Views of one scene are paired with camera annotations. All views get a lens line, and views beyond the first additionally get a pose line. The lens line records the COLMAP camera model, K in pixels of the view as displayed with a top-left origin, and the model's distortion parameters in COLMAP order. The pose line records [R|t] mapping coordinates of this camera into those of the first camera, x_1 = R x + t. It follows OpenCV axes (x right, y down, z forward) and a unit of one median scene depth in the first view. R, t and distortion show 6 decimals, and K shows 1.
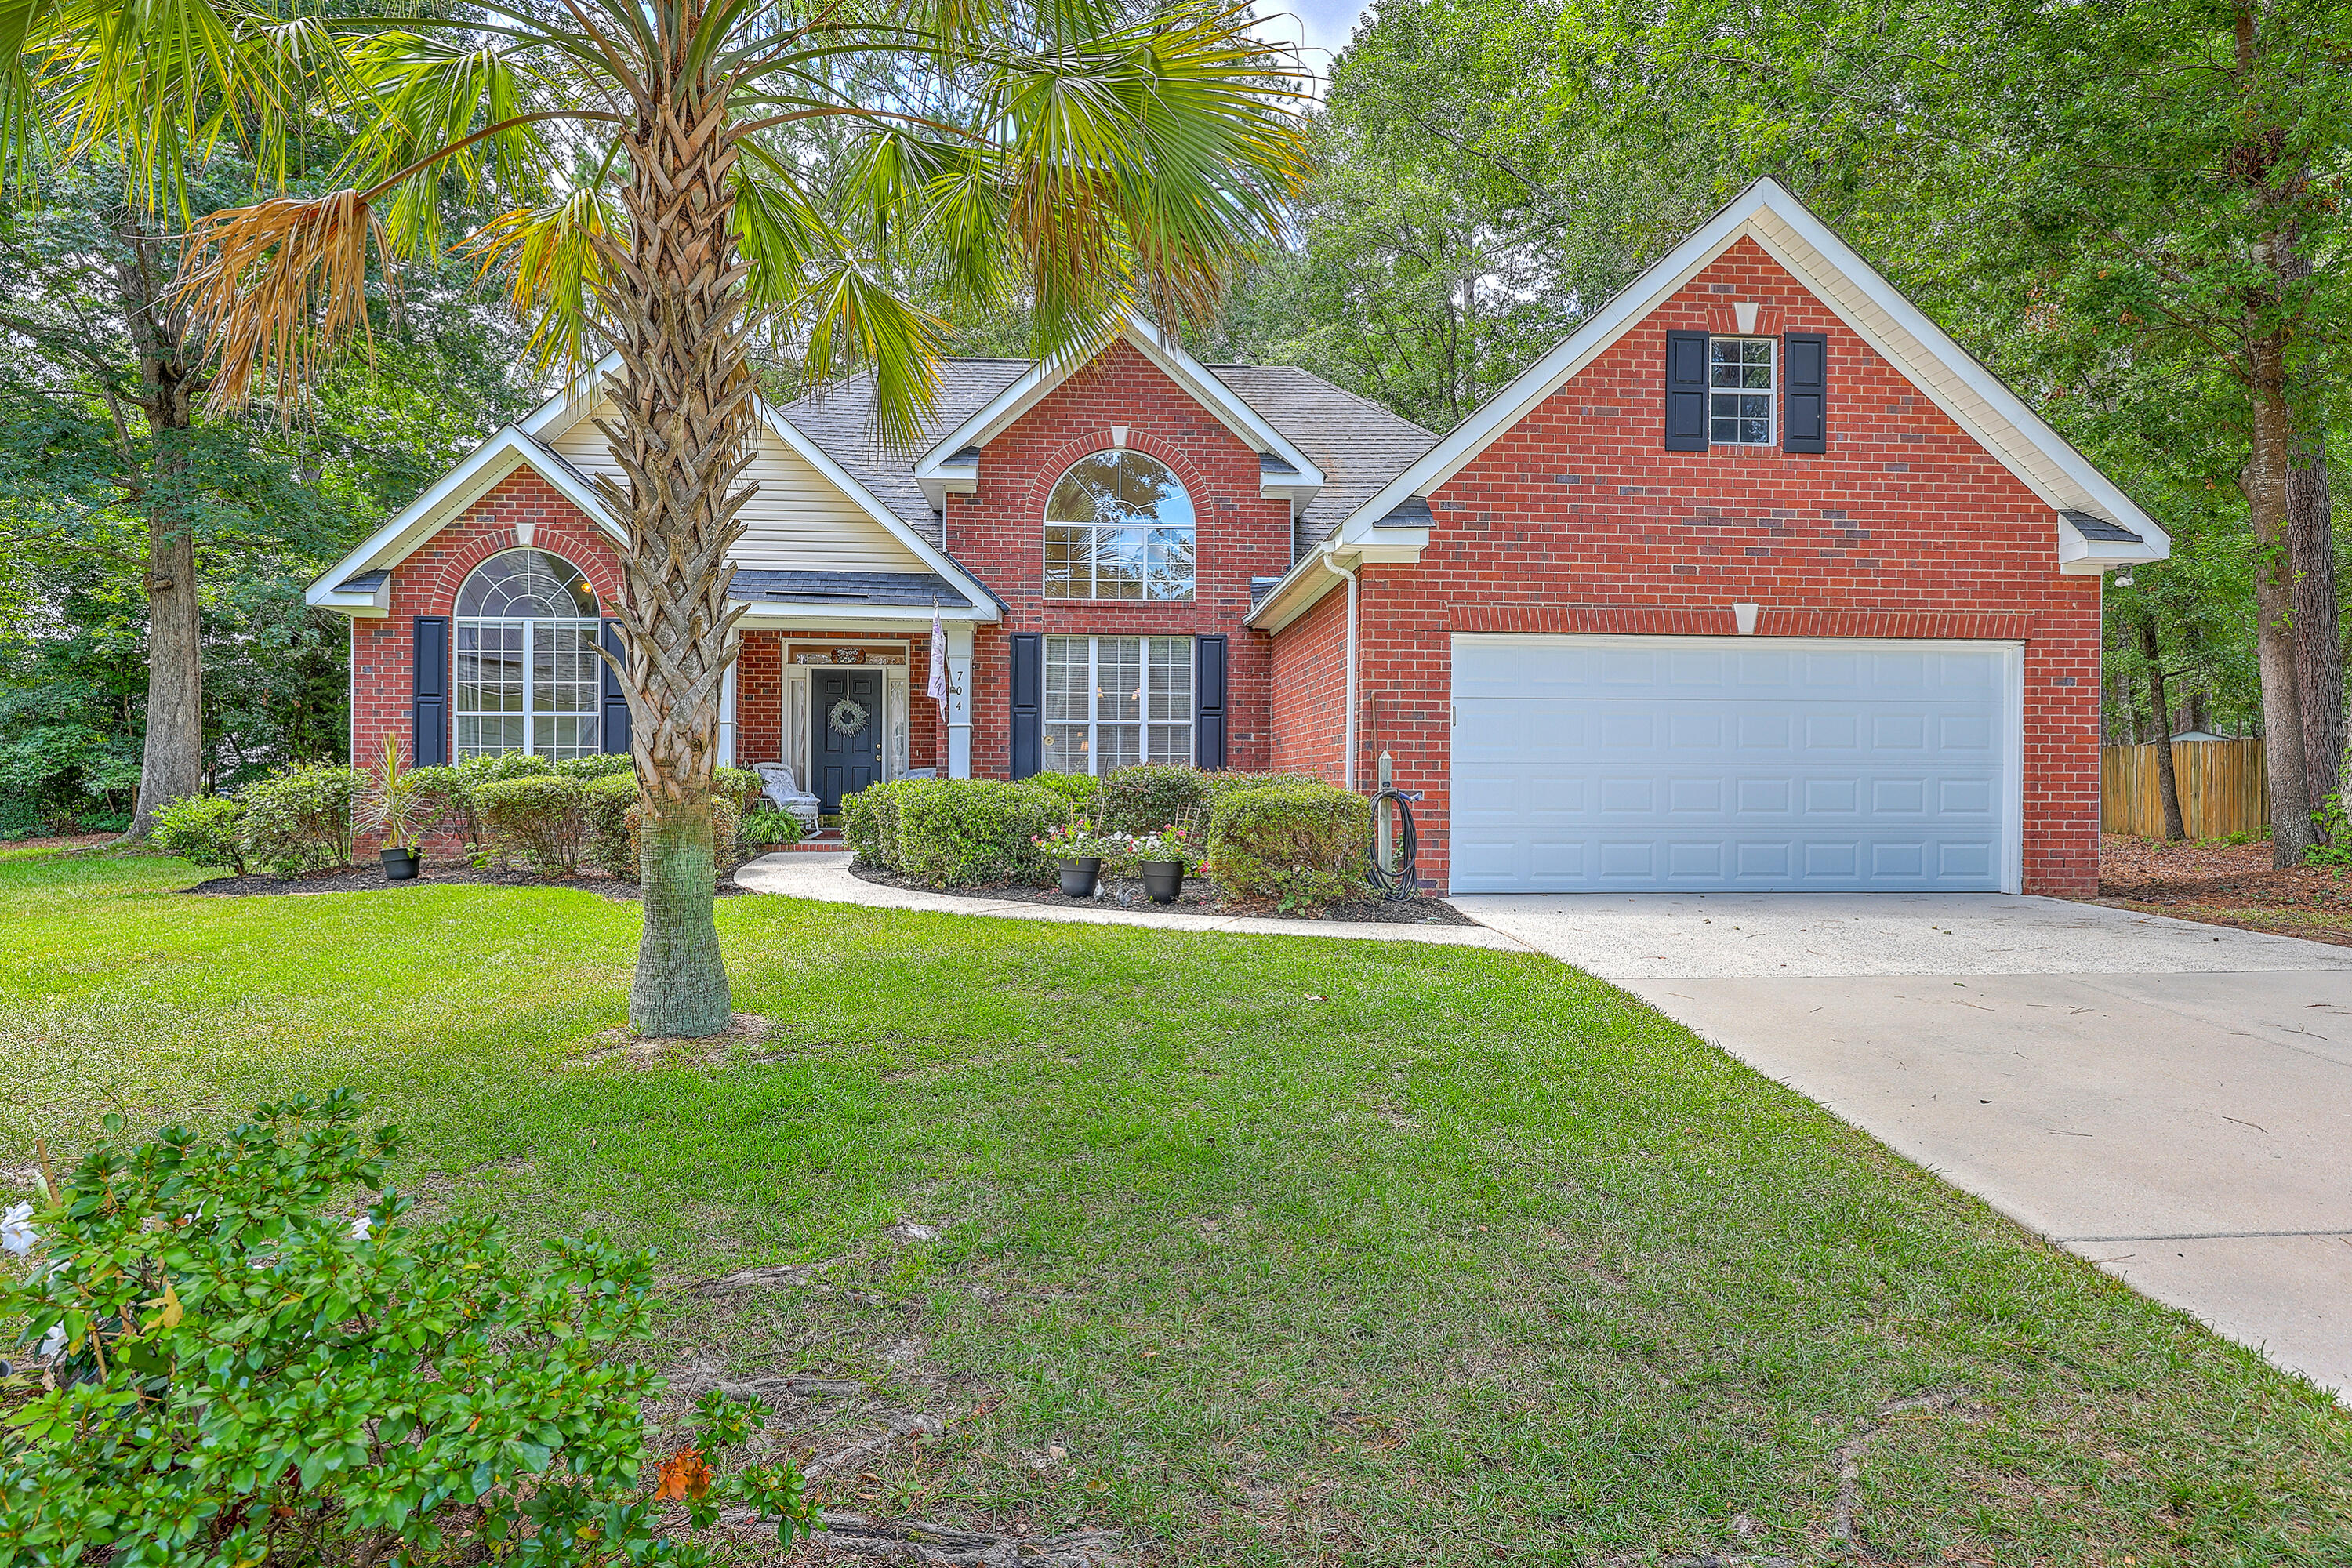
lens RADIAL K [[1402.3, 0, 1174.1], [0, 1402.3, 800.1], [0, 0, 1]] dist [-0.004198, -0.000712]
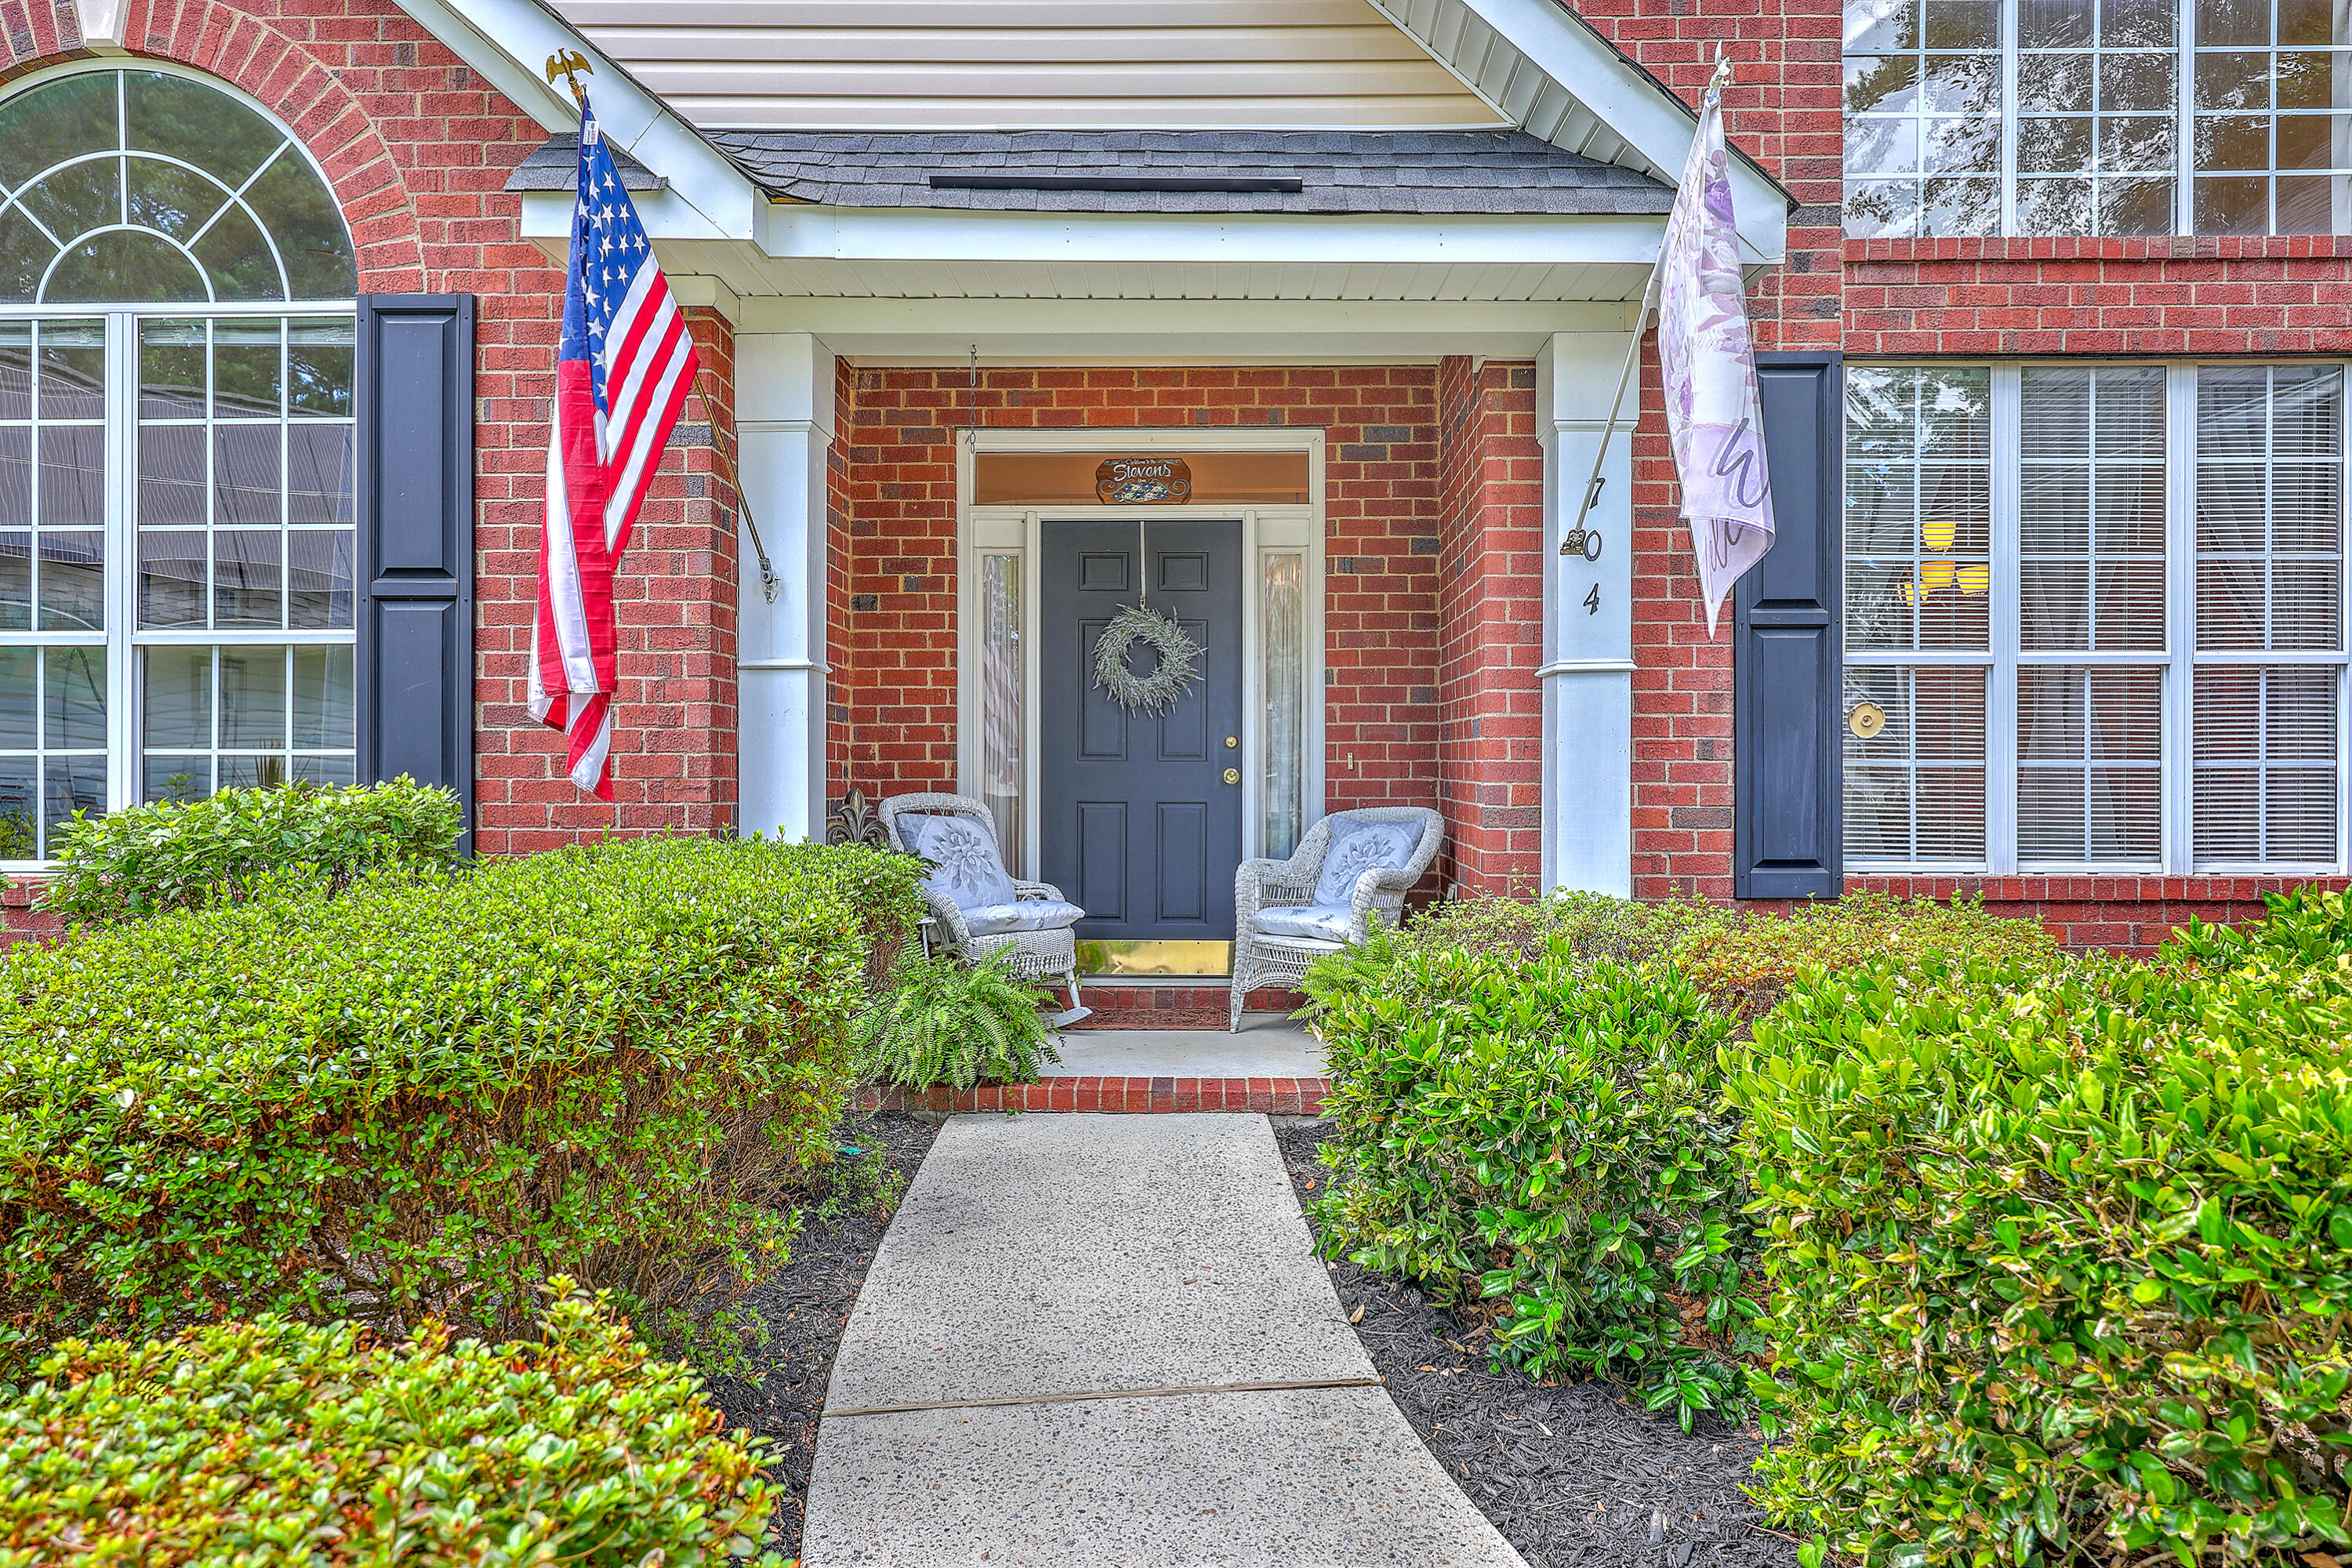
lens RADIAL K [[1501.5, 0, 1178.4], [0, 1501.5, 784.0], [0, 0, 1]] dist [-0.000768, -0.001254]
pose [[0.996474, -0.002031, -0.083880, -0.291872], [0.001564, 0.999983, -0.005634, -0.038958], [0.083890, 0.005483, 0.996460, 0.952792]]
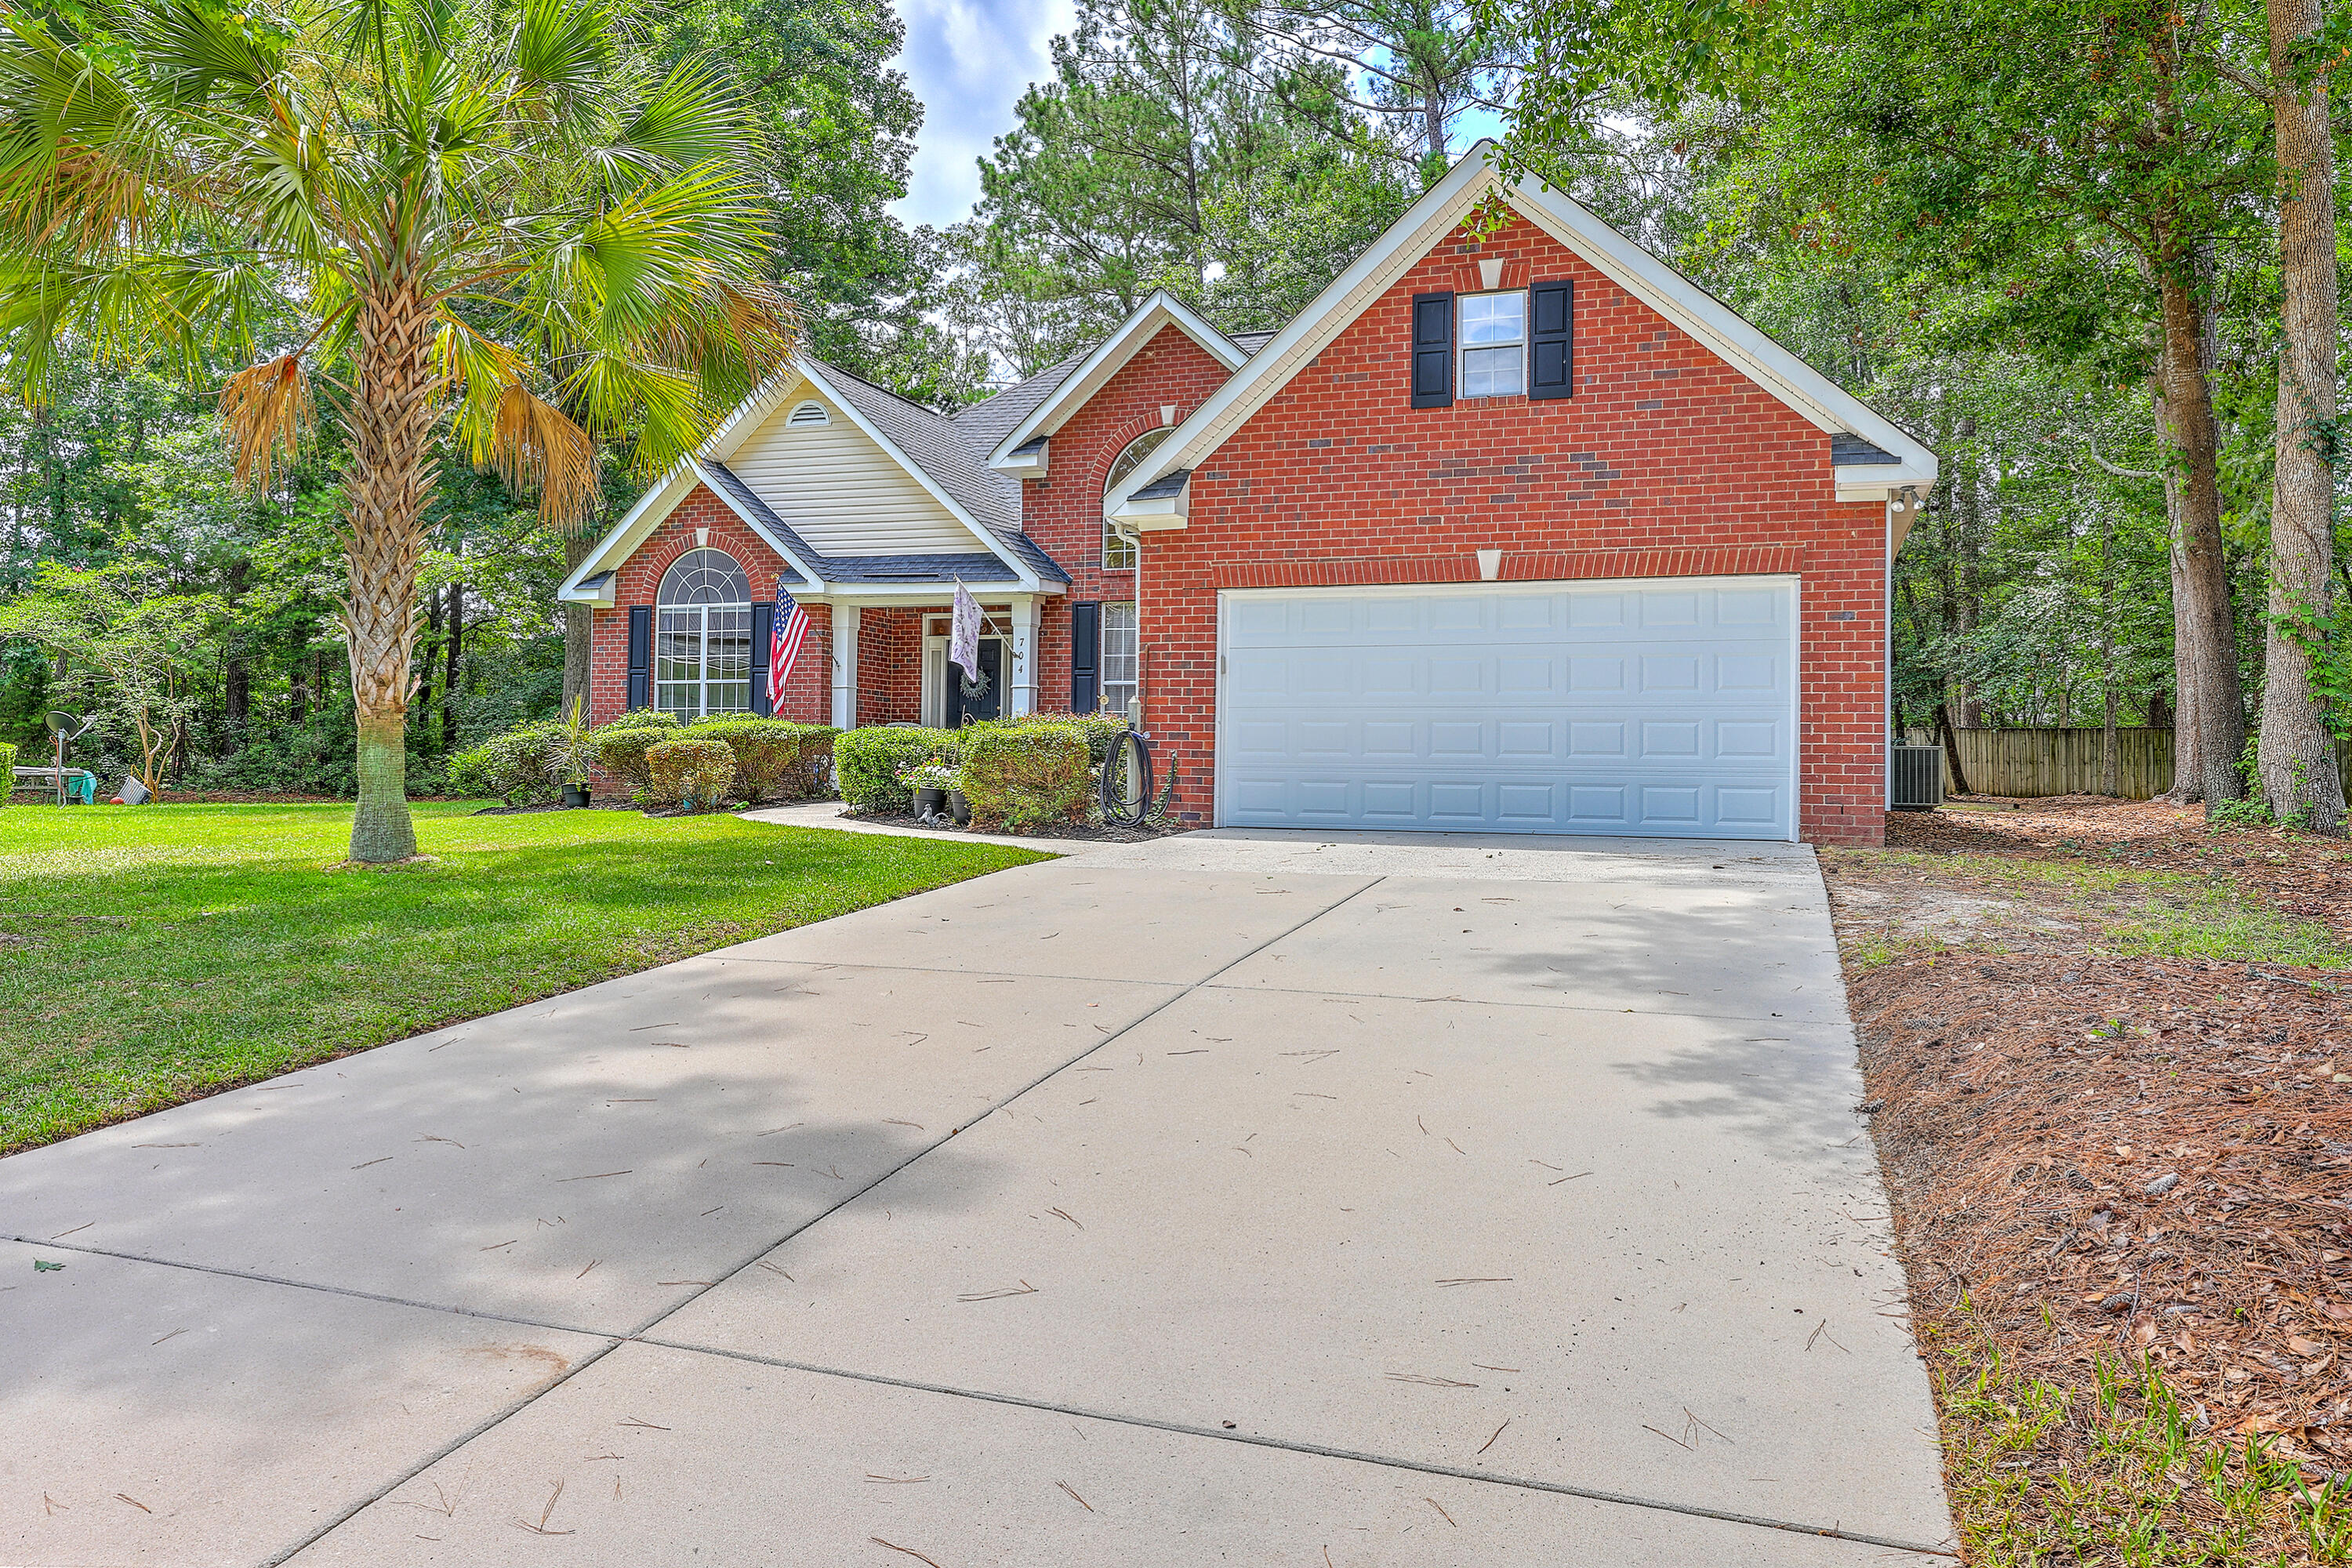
lens RADIAL K [[1632.8, 0, 1171.3], [0, 1632.8, 760.8], [0, 0, 1]] dist [-0.008236, 0.000281]
pose [[0.908541, 0.004967, -0.417767, 0.692422], [-0.014269, 0.999715, -0.019148, 0.040212], [0.417553, 0.023358, 0.908352, -0.179350]]
